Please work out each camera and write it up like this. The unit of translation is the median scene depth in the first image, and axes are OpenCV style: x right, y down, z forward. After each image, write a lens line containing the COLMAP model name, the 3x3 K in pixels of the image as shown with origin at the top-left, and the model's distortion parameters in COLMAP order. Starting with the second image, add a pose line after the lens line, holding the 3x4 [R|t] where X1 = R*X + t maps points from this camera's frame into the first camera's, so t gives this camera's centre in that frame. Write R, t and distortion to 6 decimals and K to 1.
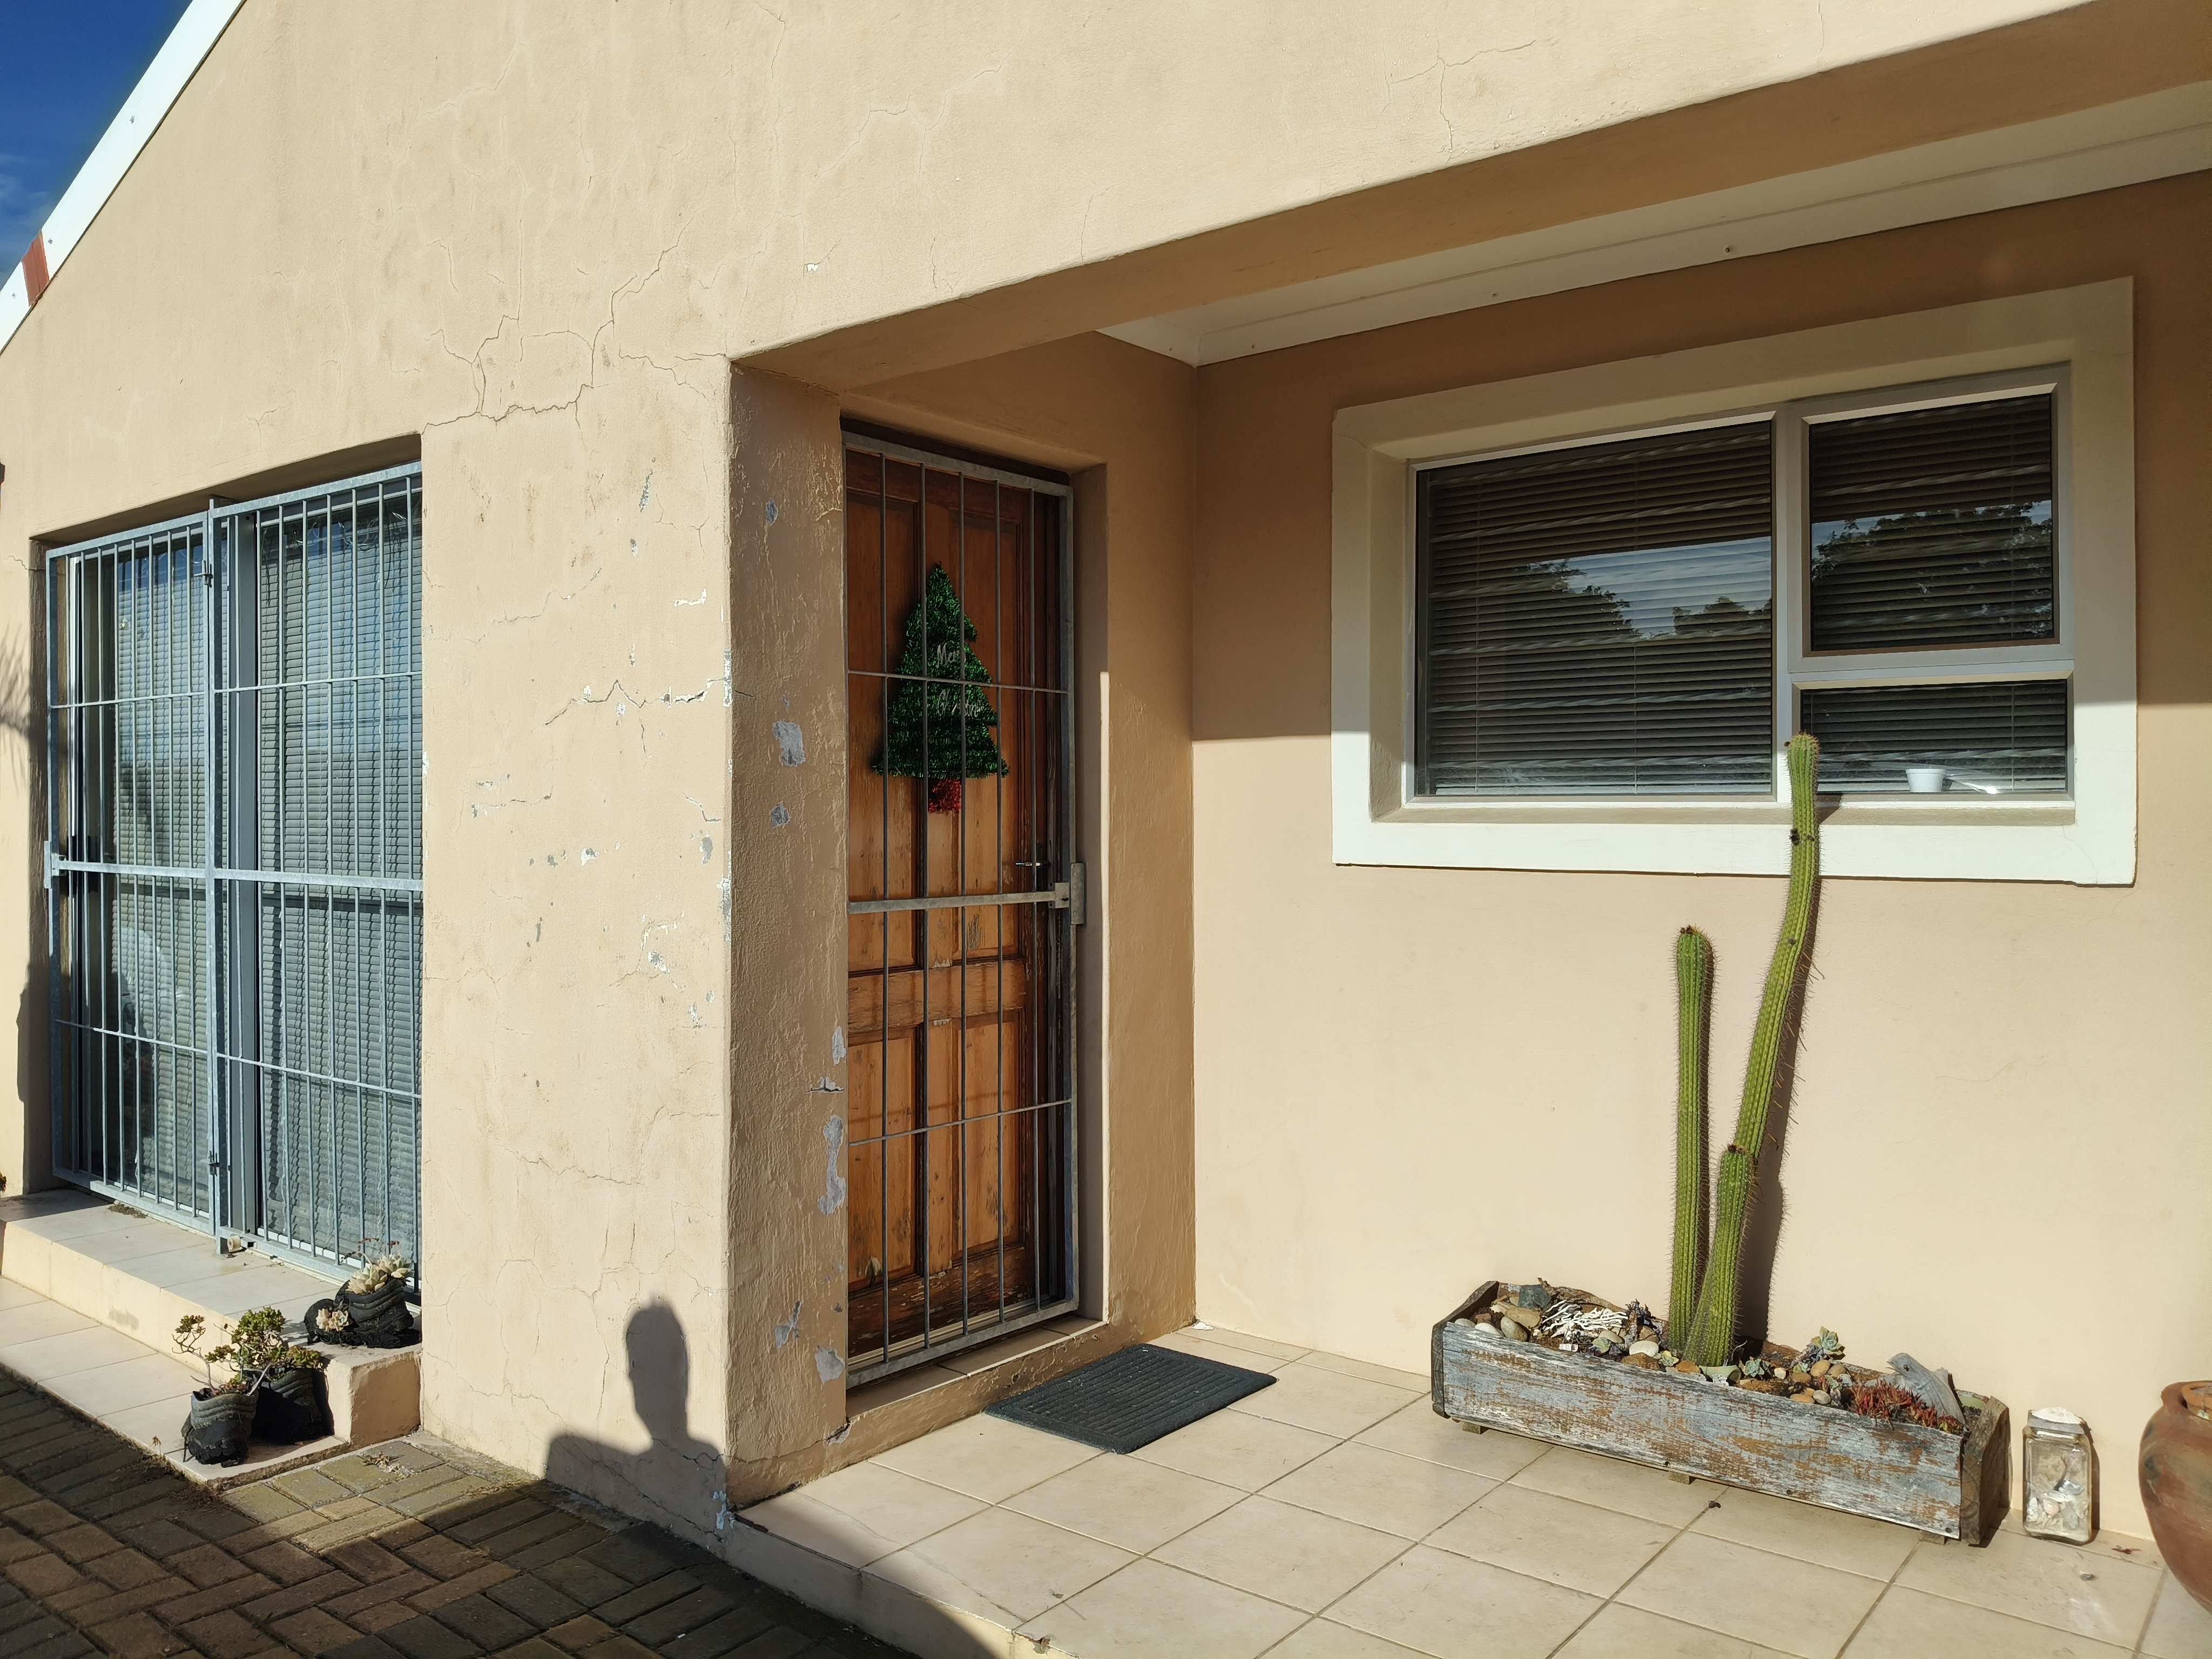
lens RADIAL K [[1693.1, 0, 1108.2], [0, 1693.1, 812.4], [0, 0, 1]] dist [0.011558, -0.057675]
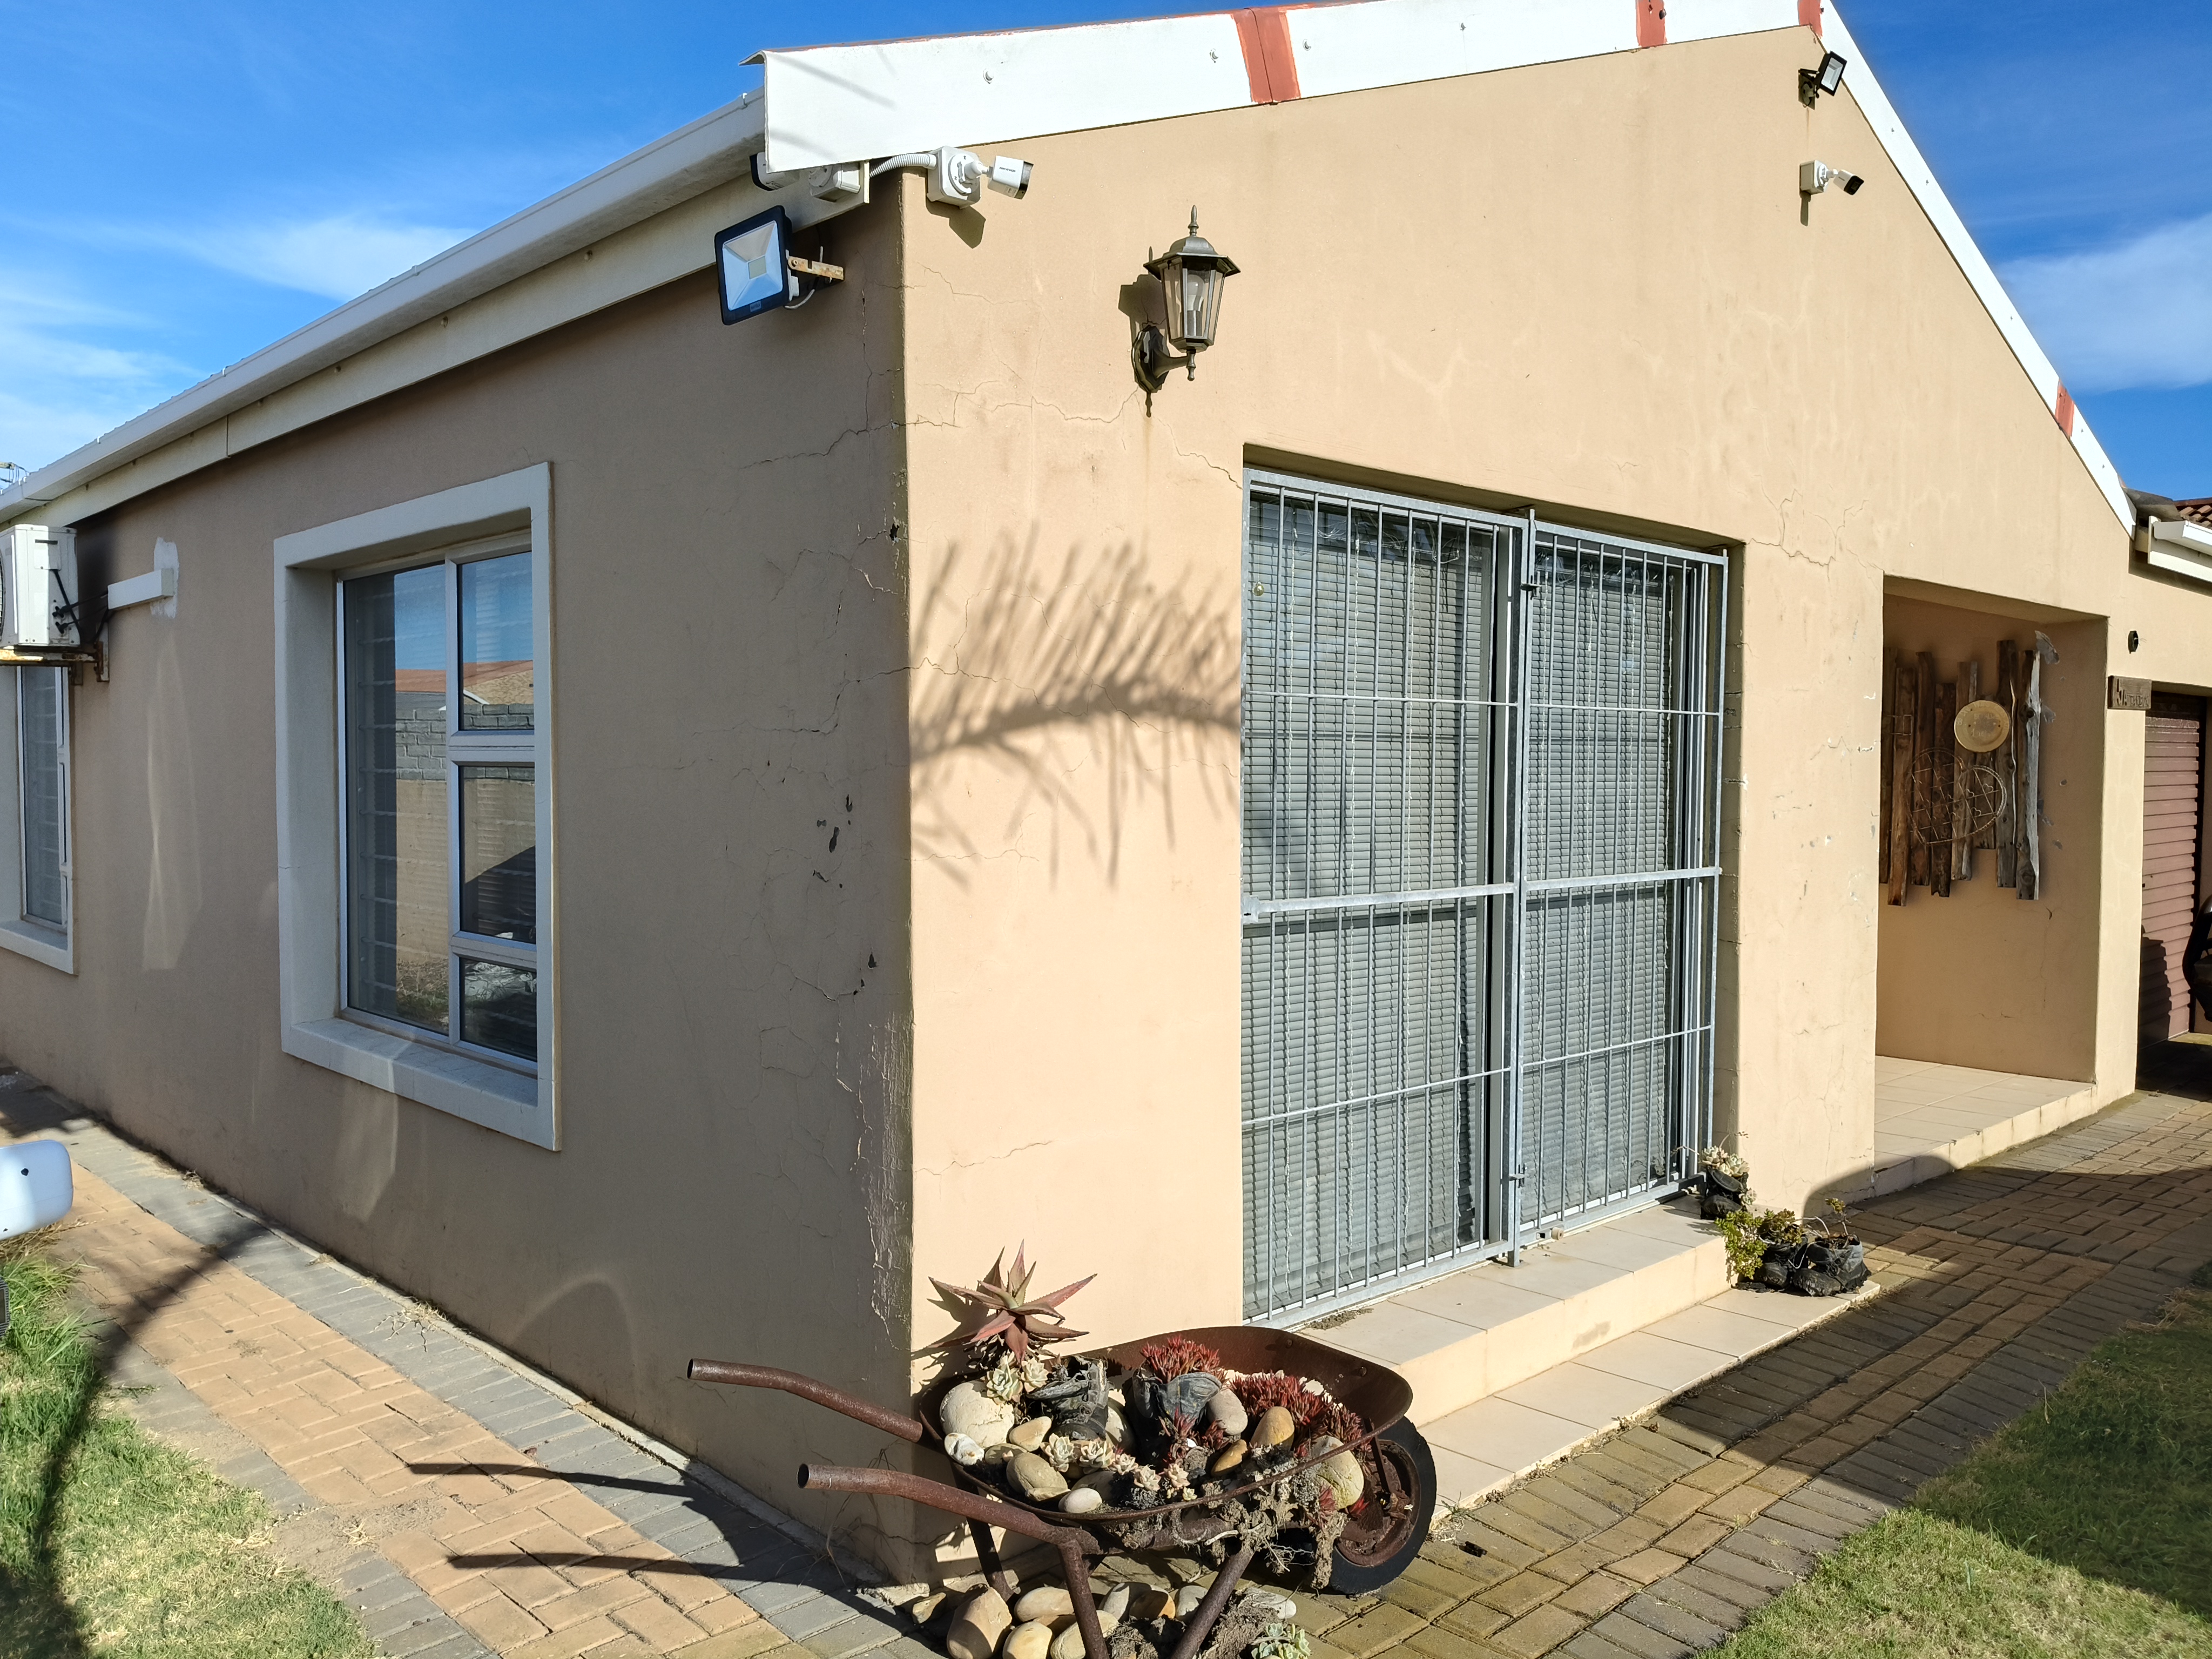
lens RADIAL K [[1693.1, 0, 1112.8], [0, 1693.1, 845.1], [0, 0, 1]] dist [0.011558, -0.057675]
pose [[0.138225, -0.045968, 0.989333, -1.810980], [0.001403, 0.998930, 0.046218, -0.041454], [-0.990400, -0.005000, 0.138142, 1.289181]]
